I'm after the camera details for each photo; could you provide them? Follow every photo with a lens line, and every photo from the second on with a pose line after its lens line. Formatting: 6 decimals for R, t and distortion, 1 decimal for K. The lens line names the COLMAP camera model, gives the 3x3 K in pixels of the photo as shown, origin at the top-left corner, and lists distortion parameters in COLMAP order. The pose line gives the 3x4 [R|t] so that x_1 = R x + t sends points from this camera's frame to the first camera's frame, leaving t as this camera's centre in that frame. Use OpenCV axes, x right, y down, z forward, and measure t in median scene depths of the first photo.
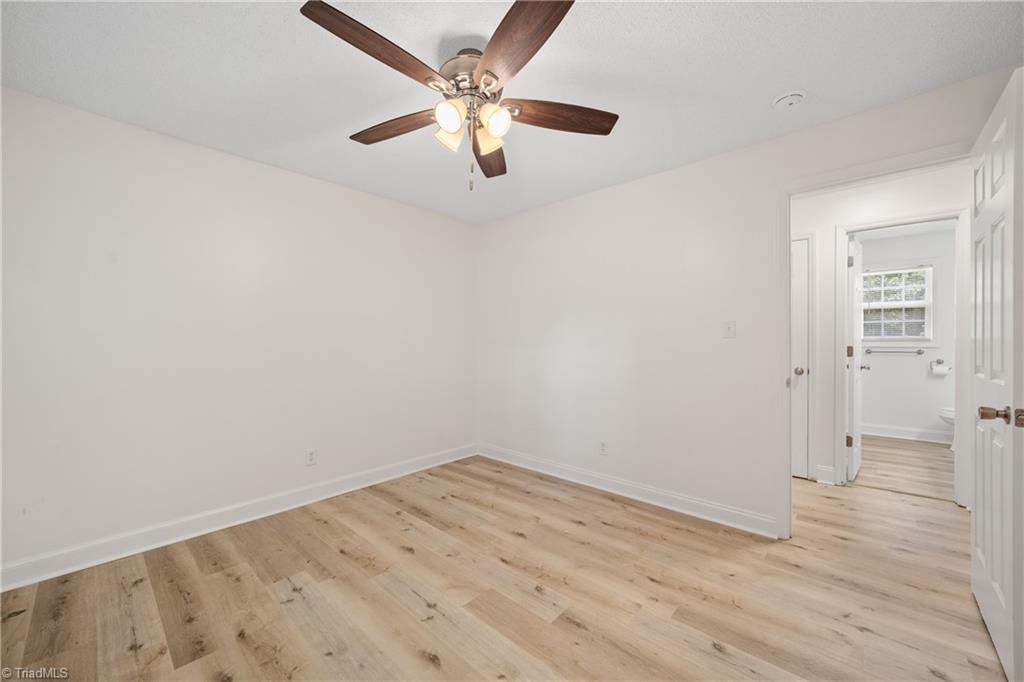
lens RADIAL K [[392.9, 0, 521.0], [0, 392.9, 337.9], [0, 0, 1]] dist [-0.010914, 0.004129]
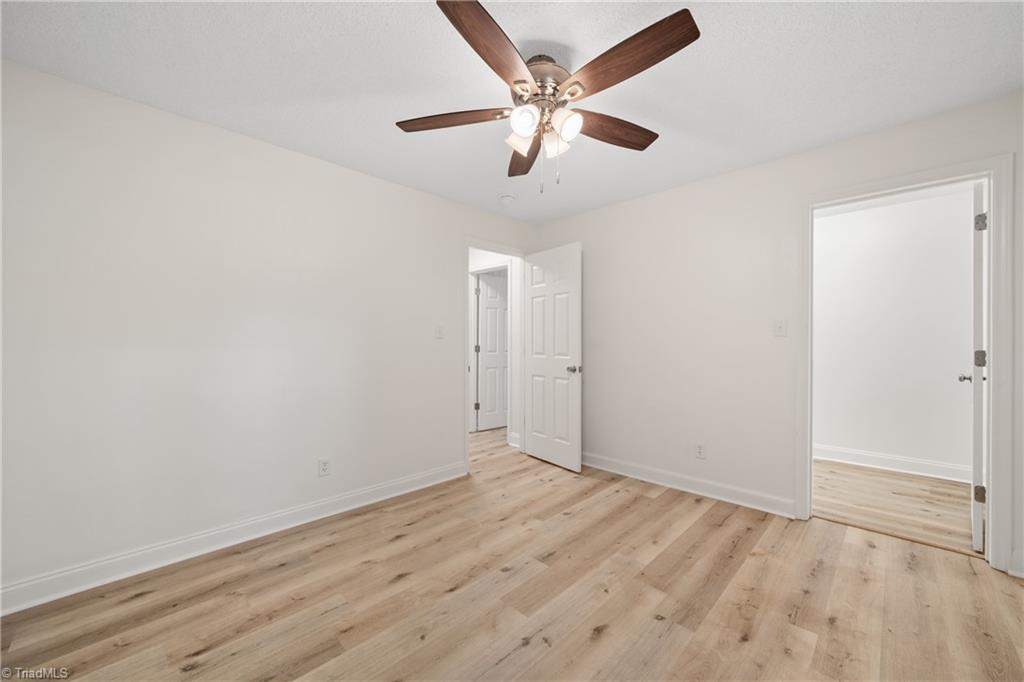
lens RADIAL K [[394.2, 0, 522.9], [0, 394.2, 344.2], [0, 0, 1]] dist [-0.006676, 0.000471]
pose [[0.035351, -0.003557, 0.999369, -0.871545], [-0.008803, 0.999954, 0.003871, 0.013908], [-0.999336, -0.008934, 0.035318, 0.776124]]
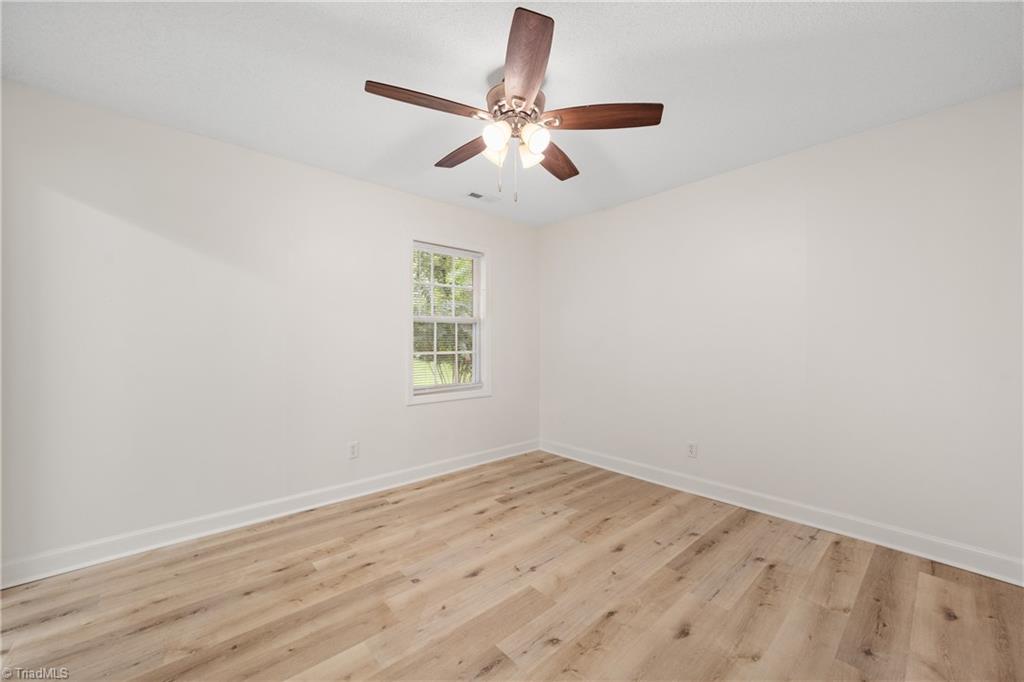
lens RADIAL K [[394.2, 0, 522.9], [0, 394.2, 344.2], [0, 0, 1]] dist [-0.006676, 0.000471]
pose [[-0.098939, 0.007510, -0.995065, 0.727422], [0.010442, 0.999924, 0.006508, 0.013831], [0.995039, -0.009746, -0.099010, 0.862916]]
